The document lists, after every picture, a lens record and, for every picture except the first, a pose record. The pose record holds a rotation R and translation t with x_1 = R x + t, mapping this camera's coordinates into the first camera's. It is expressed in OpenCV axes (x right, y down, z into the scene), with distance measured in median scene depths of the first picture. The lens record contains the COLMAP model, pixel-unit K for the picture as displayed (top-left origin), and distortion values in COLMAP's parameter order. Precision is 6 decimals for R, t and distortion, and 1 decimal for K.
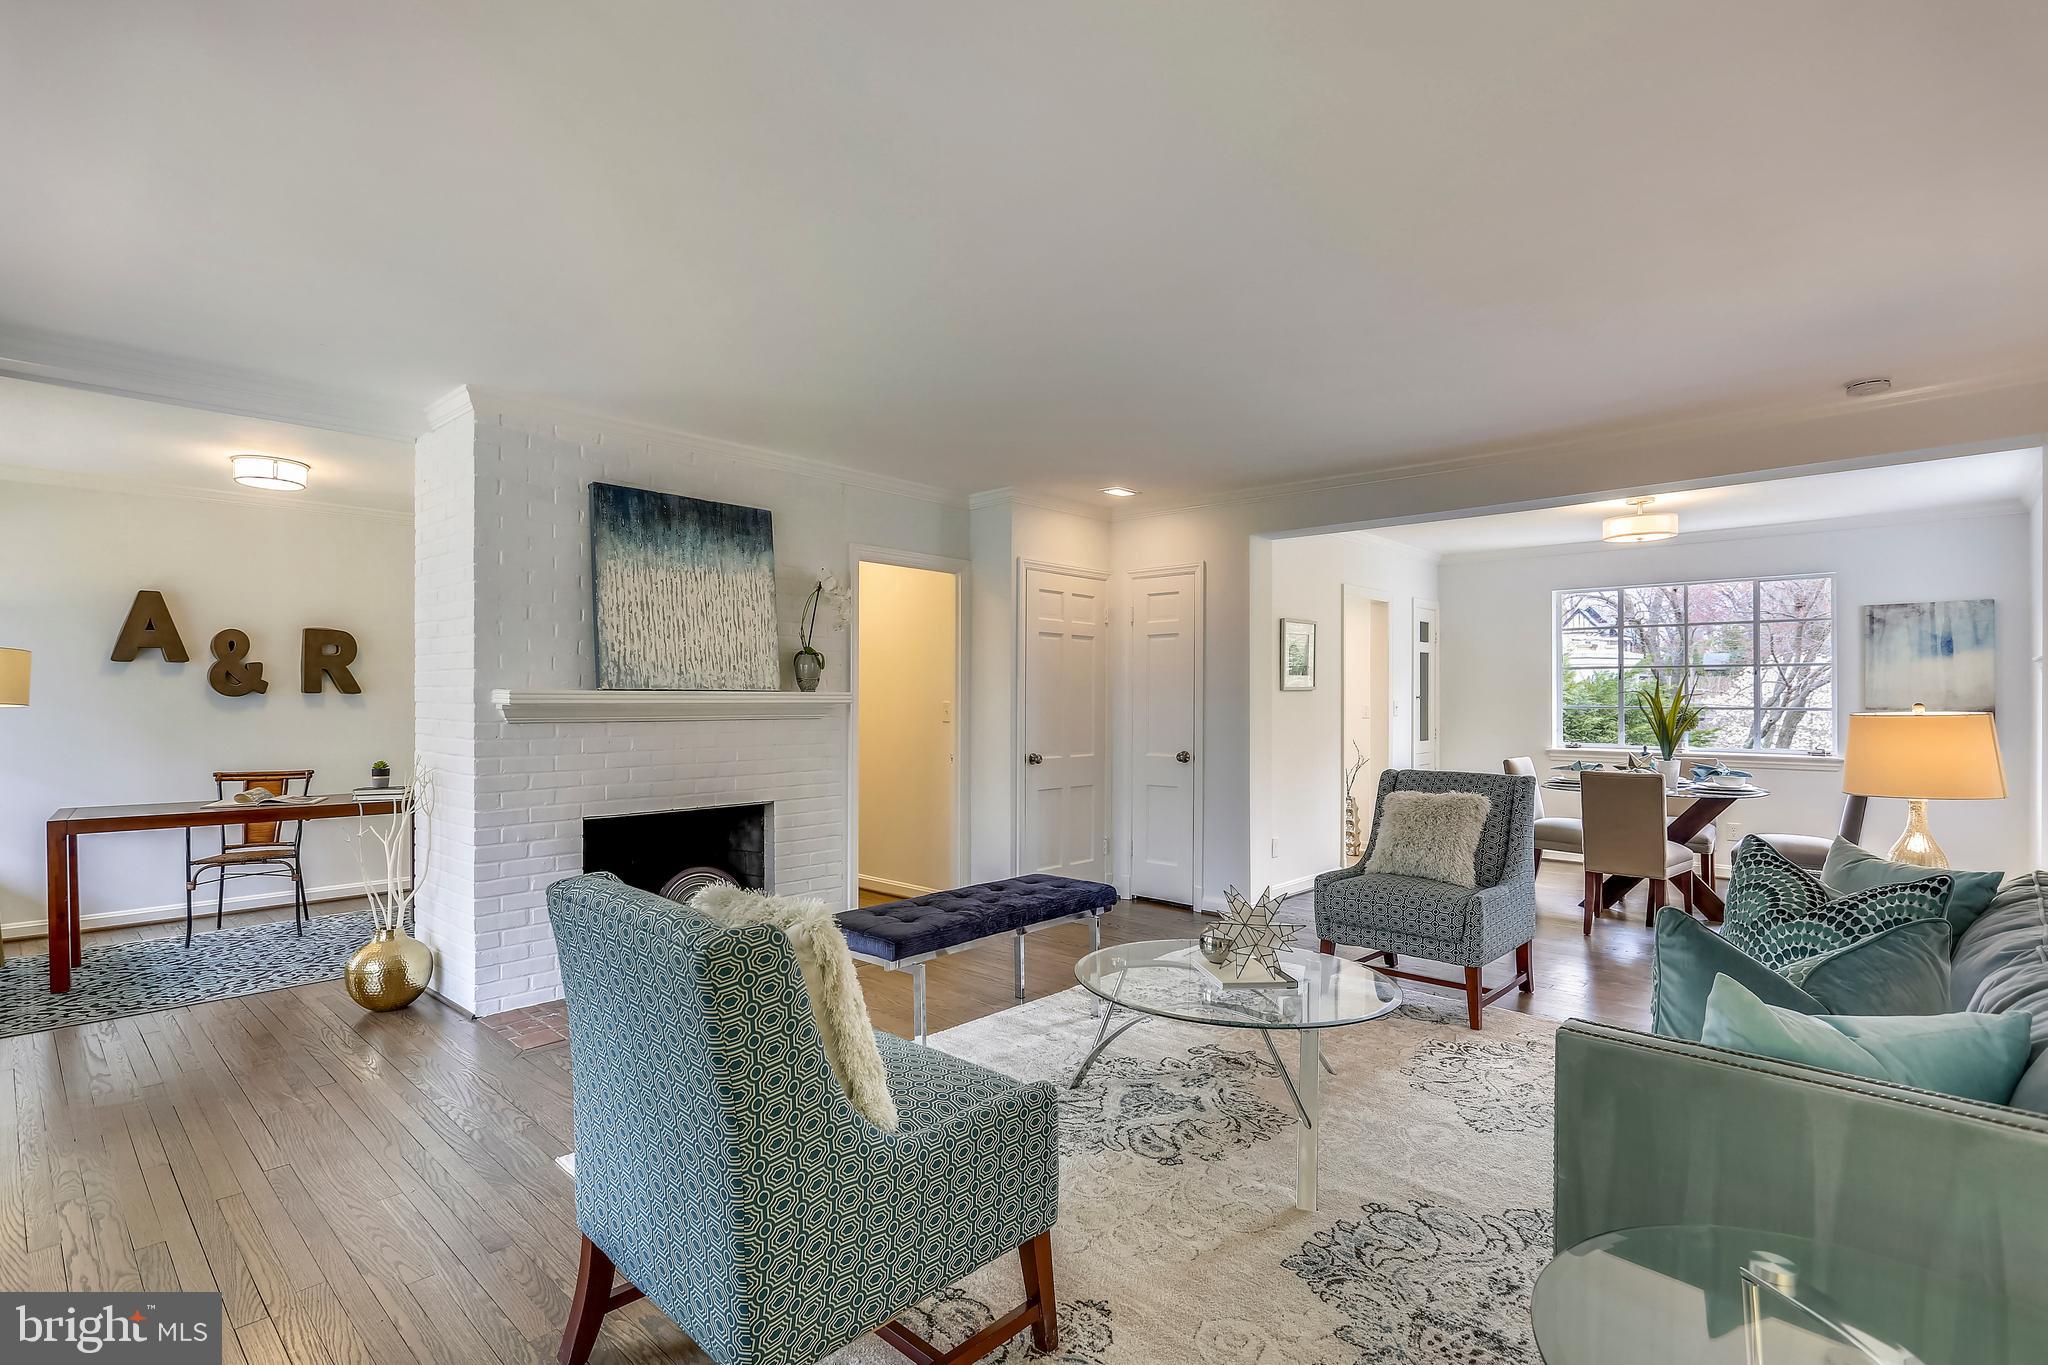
lens RADIAL K [[973.9, 0, 1005.2], [0, 973.9, 690.2], [0, 0, 1]] dist [-0.007093, 0.000465]
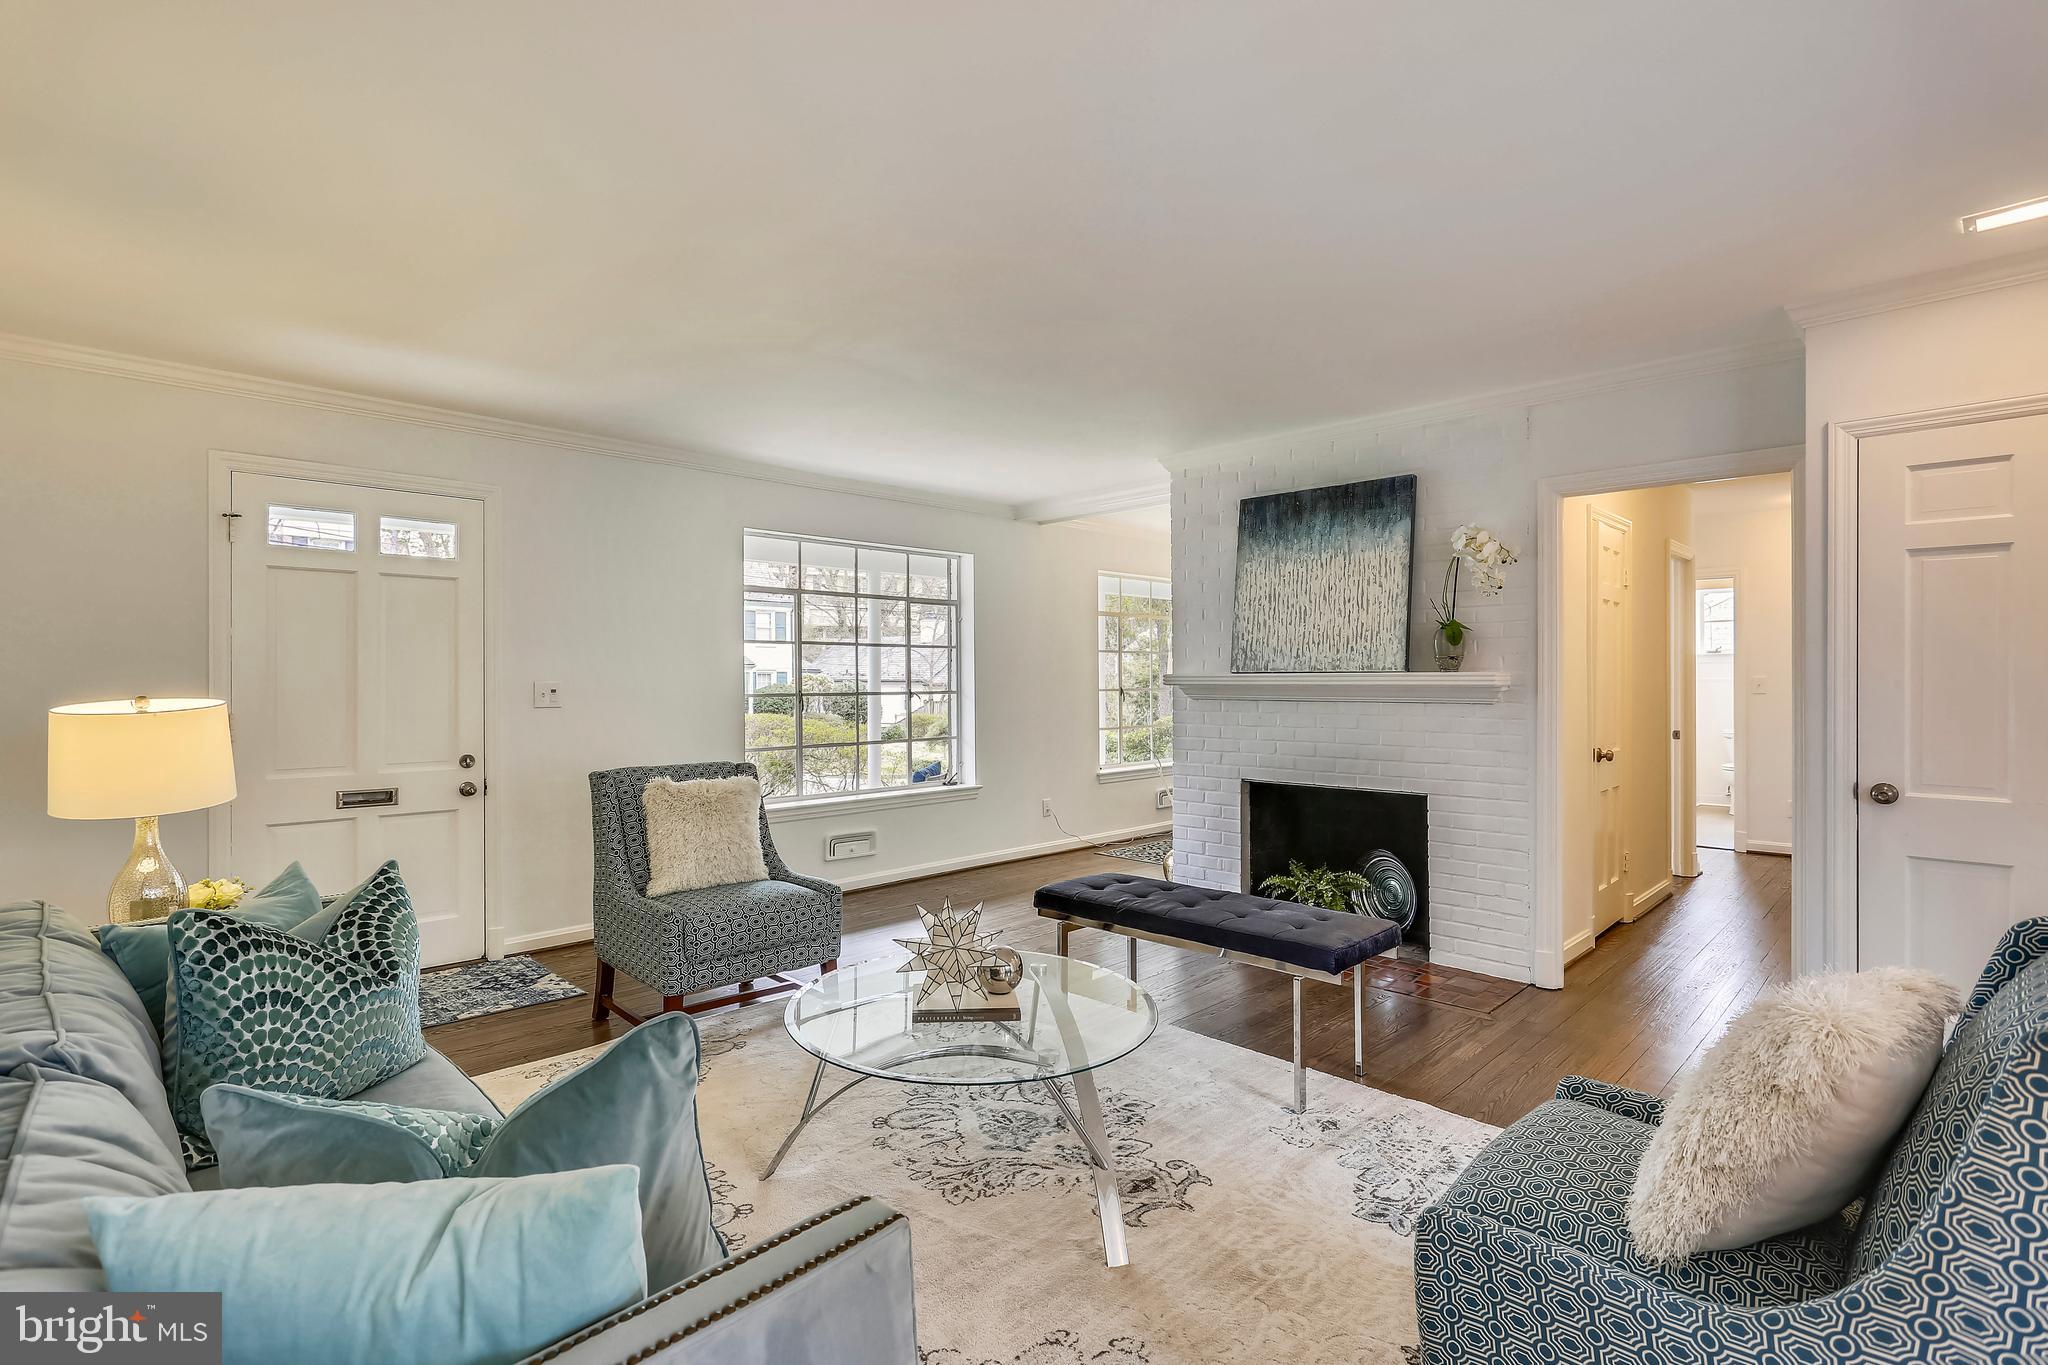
lens RADIAL K [[973.9, 0, 1025.8], [0, 973.9, 669.4], [0, 0, 1]] dist [-0.007093, 0.000465]
pose [[-0.023356, -0.009090, -0.999686, 0.559507], [0.011700, 0.999888, -0.009365, 0.002489], [0.999659, -0.011915, -0.023247, 0.543541]]
